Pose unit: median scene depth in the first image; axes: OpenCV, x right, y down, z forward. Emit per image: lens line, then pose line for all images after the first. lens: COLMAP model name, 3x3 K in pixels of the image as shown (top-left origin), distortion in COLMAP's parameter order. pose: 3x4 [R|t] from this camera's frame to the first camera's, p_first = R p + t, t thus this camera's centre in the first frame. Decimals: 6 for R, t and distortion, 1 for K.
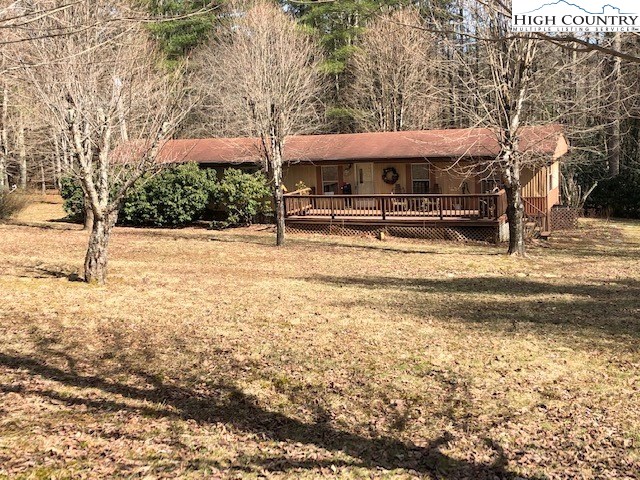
lens RADIAL K [[789.2, 0, 320.0], [0, 789.2, 240.0], [0, 0, 1]] dist [0.501123, -0.004214]
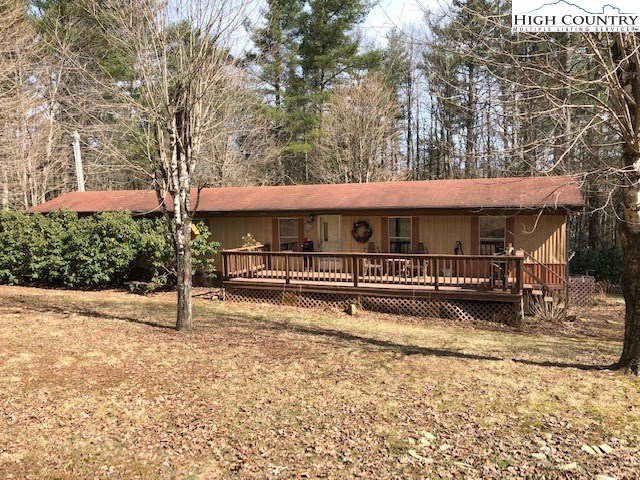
lens RADIAL K [[513.5, 0, 318.5], [0, 513.5, 227.2], [0, 0, 1]] dist [0.010998, -0.016039]
pose [[0.998651, 0.032297, 0.040648, 0.023489], [-0.026746, 0.991104, -0.130377, -0.016235], [-0.044497, 0.129114, 0.990631, 0.489343]]
